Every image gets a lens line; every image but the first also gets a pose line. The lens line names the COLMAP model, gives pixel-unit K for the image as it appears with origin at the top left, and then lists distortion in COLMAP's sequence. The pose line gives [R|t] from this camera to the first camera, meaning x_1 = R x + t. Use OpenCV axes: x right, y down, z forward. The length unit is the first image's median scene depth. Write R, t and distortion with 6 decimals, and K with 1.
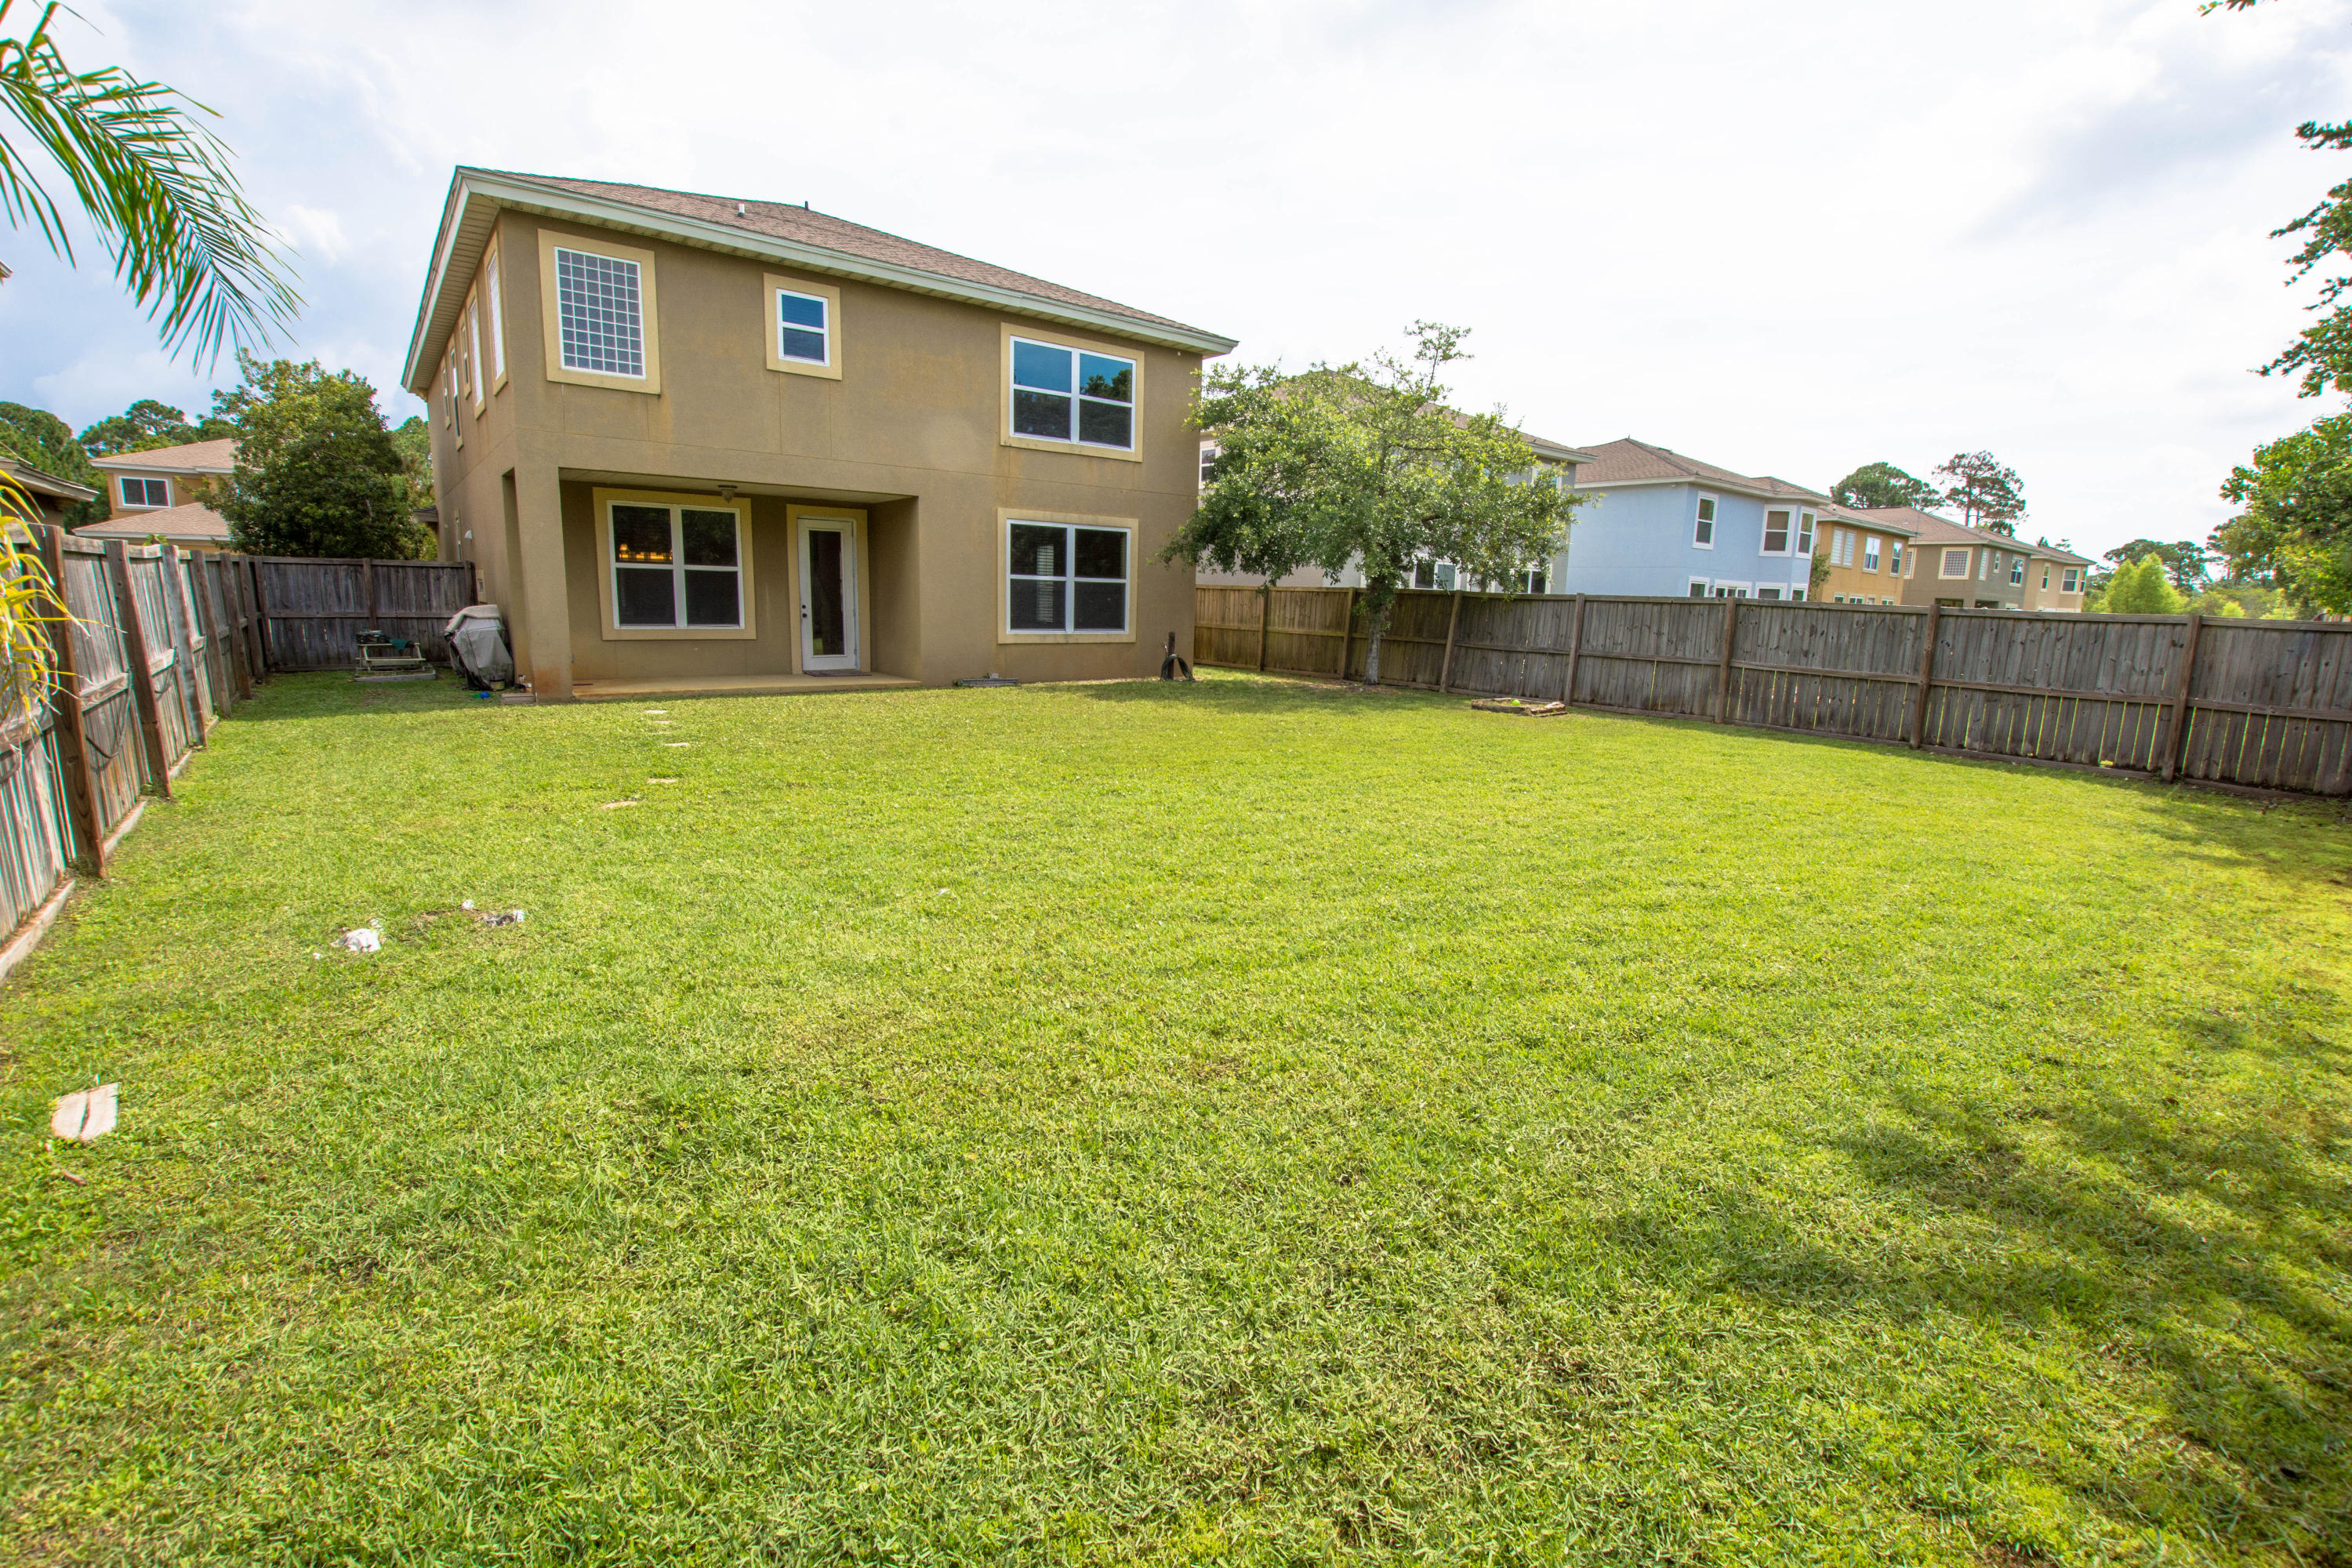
lens RADIAL K [[1030.0, 0, 1187.7], [0, 1030.0, 785.1], [0, 0, 1]] dist [-0.034161, 0.004277]
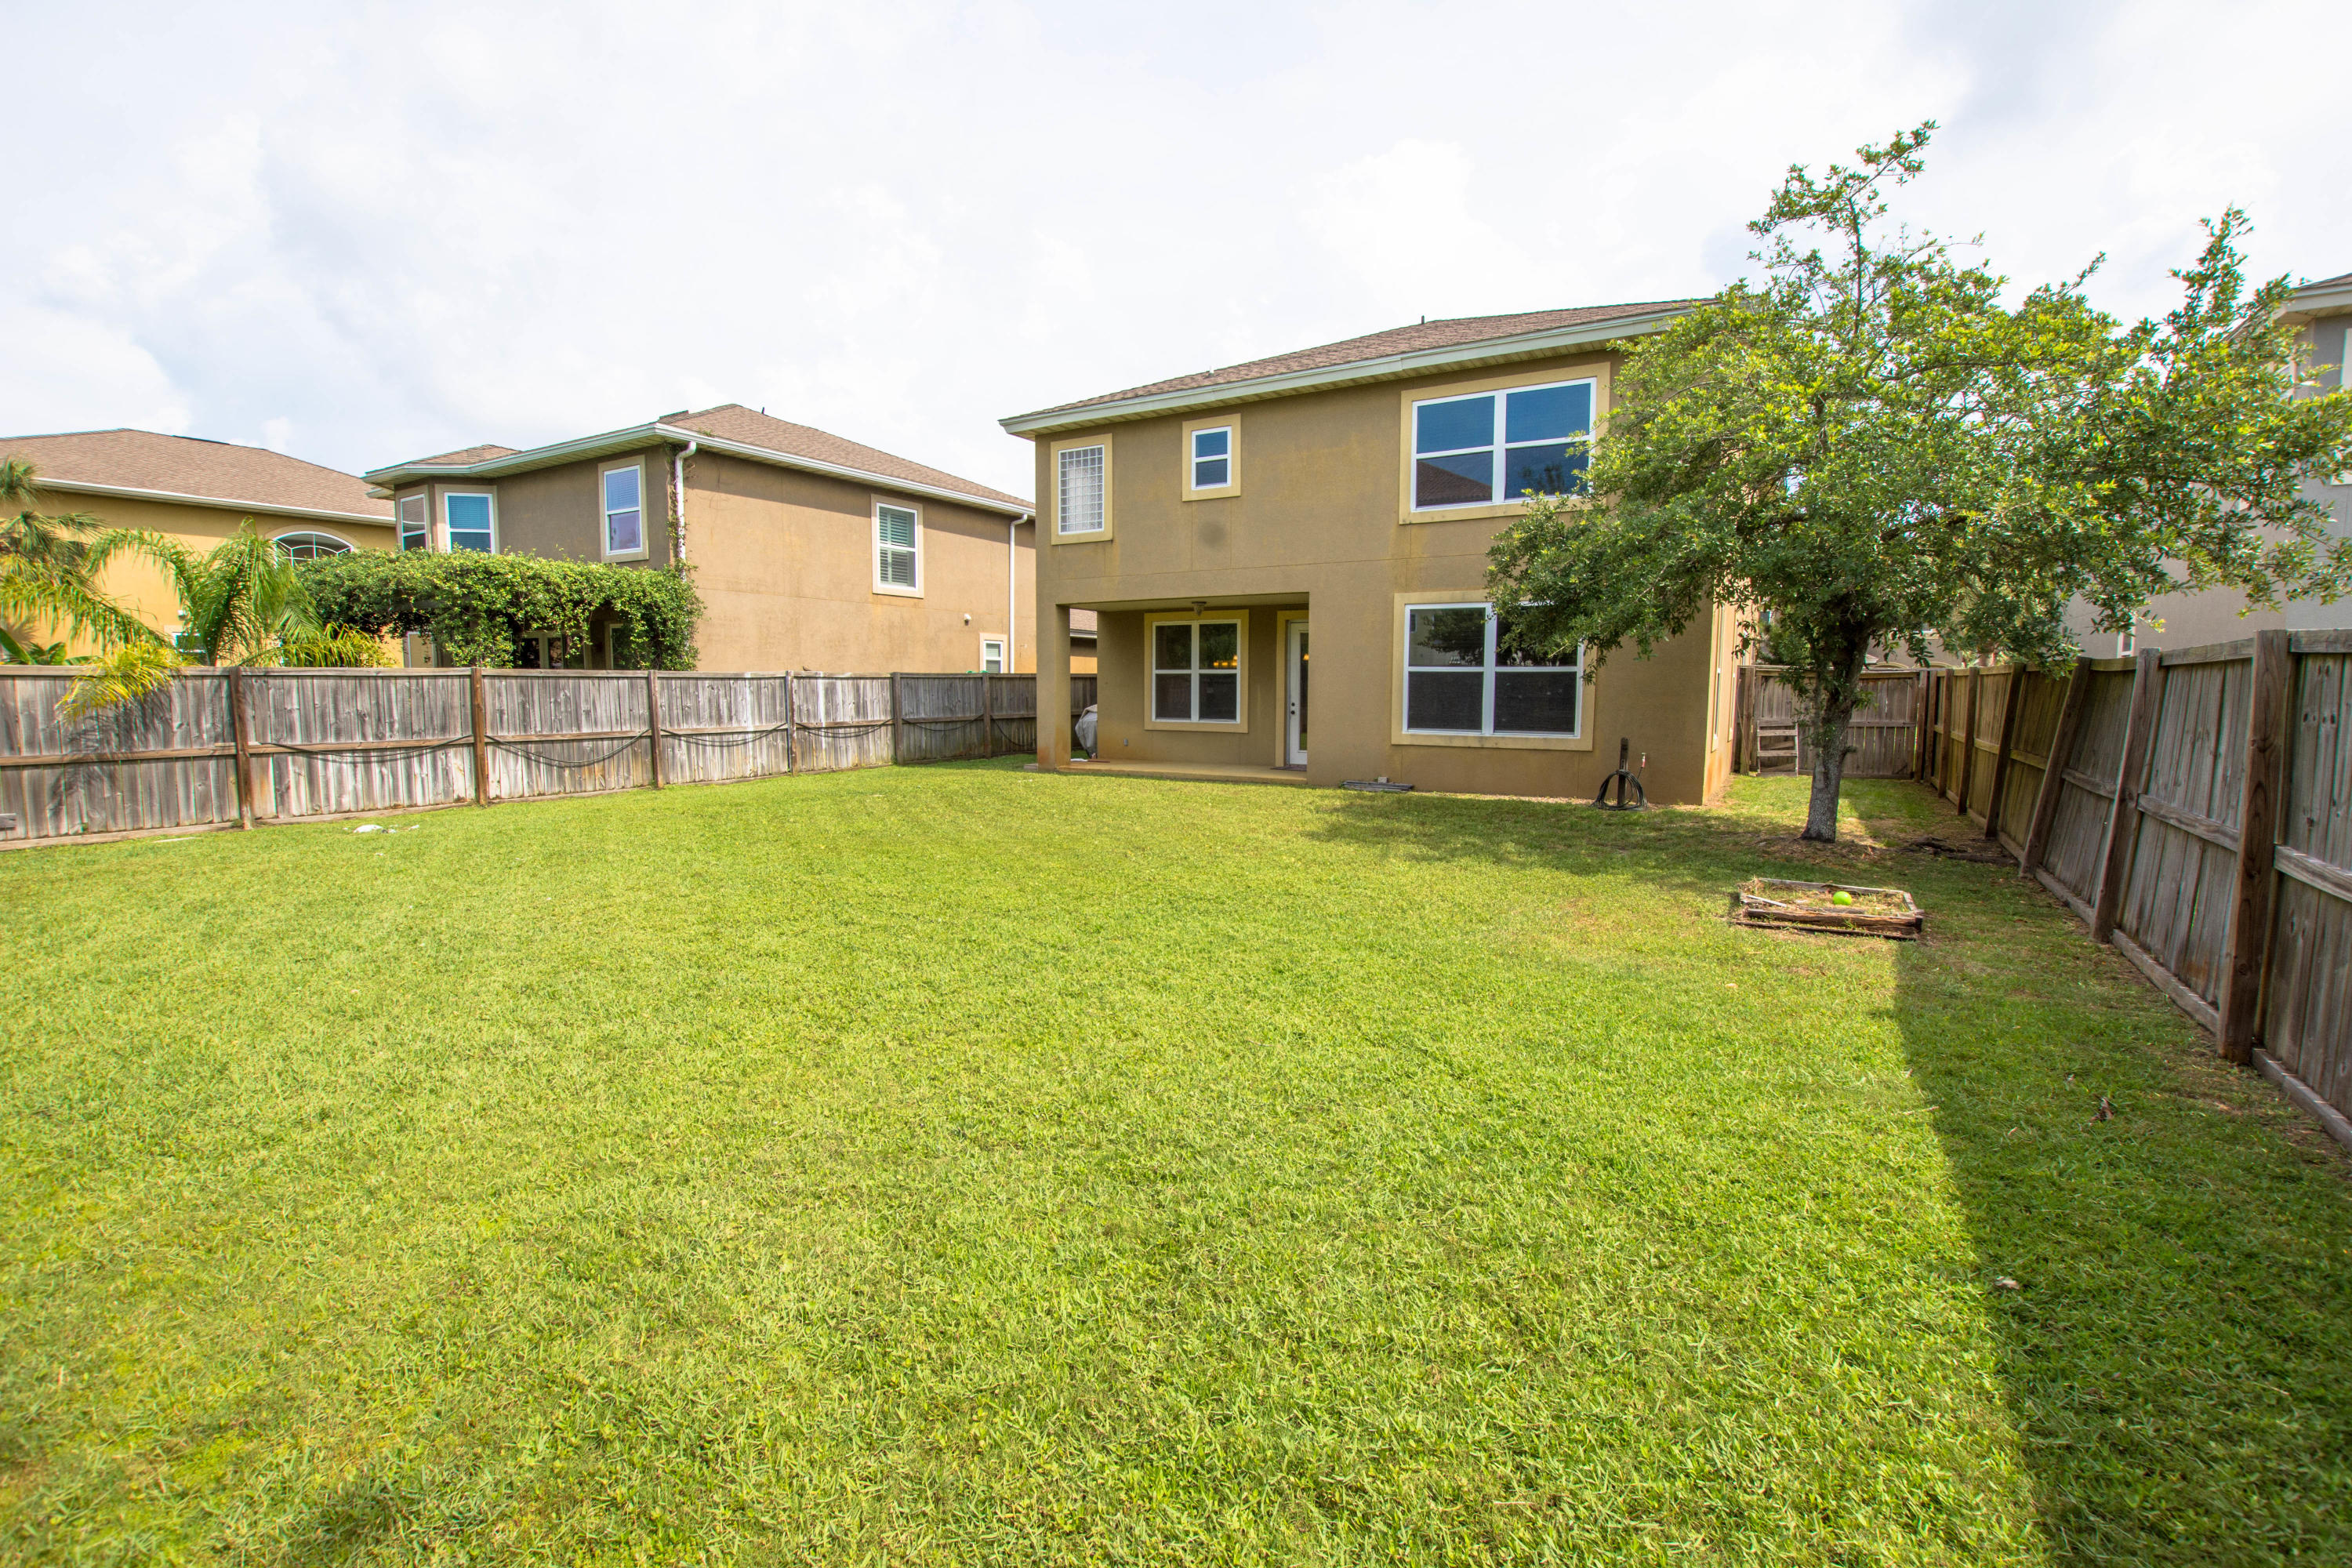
lens RADIAL K [[1030.0, 0, 1187.7], [0, 1030.0, 785.1], [0, 0, 1]] dist [-0.034161, 0.004277]
pose [[0.355245, 0.063882, -0.932588, 0.643395], [-0.160787, 0.986969, 0.006360, -0.087892], [0.920841, 0.147689, 0.360887, 0.572486]]
